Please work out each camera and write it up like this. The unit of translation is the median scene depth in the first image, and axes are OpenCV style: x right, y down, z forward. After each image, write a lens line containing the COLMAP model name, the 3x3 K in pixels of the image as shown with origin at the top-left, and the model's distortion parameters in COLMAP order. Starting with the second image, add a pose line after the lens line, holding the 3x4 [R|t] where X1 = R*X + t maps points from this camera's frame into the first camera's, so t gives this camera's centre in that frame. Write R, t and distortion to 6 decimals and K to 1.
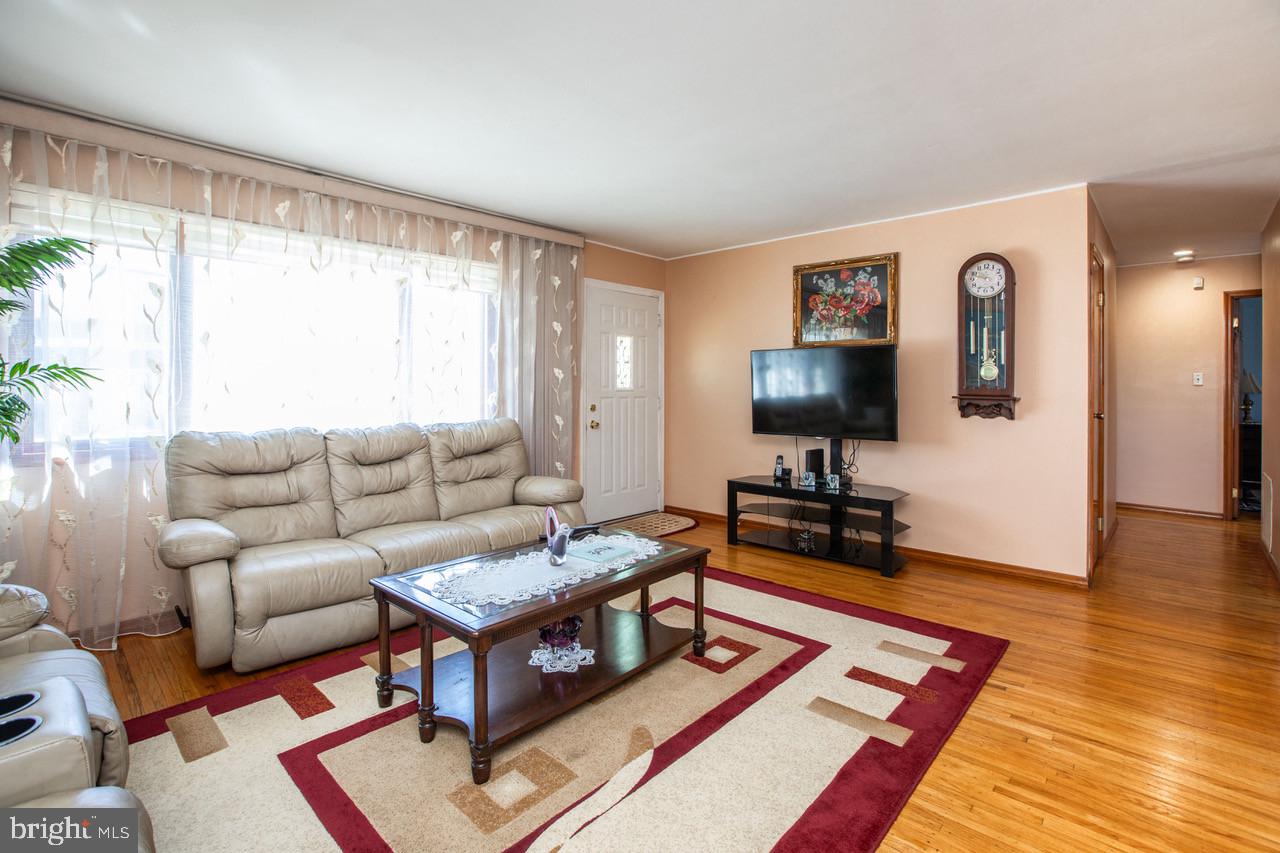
lens RADIAL K [[596.9, 0, 644.1], [0, 596.9, 384.5], [0, 0, 1]] dist [-0.051182, 0.013611]
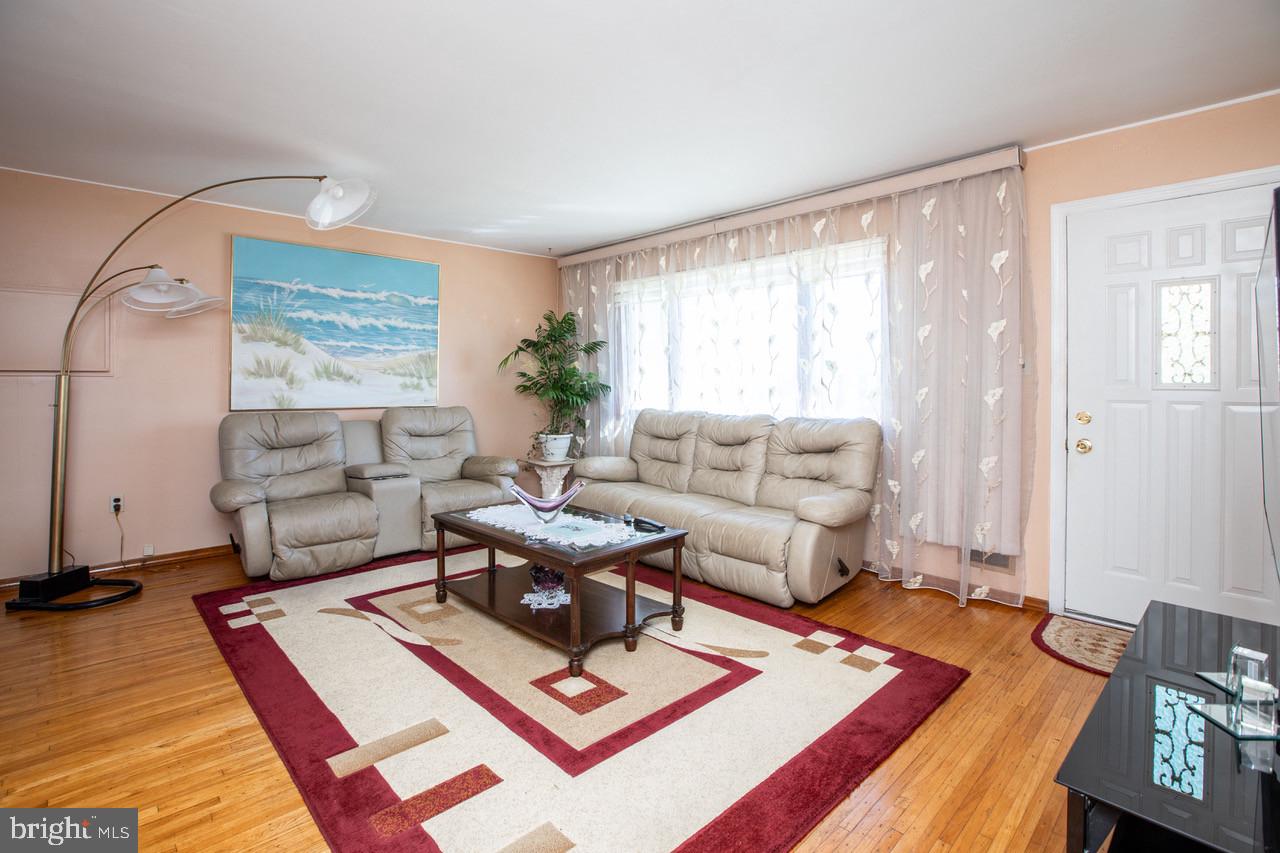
lens RADIAL K [[596.9, 0, 644.1], [0, 596.9, 384.5], [0, 0, 1]] dist [-0.051182, 0.013611]
pose [[-0.057858, 0.006333, -0.998305, 0.693414], [0.004157, 0.999973, 0.006102, 0.001603], [0.998316, -0.003797, -0.057883, 0.806730]]
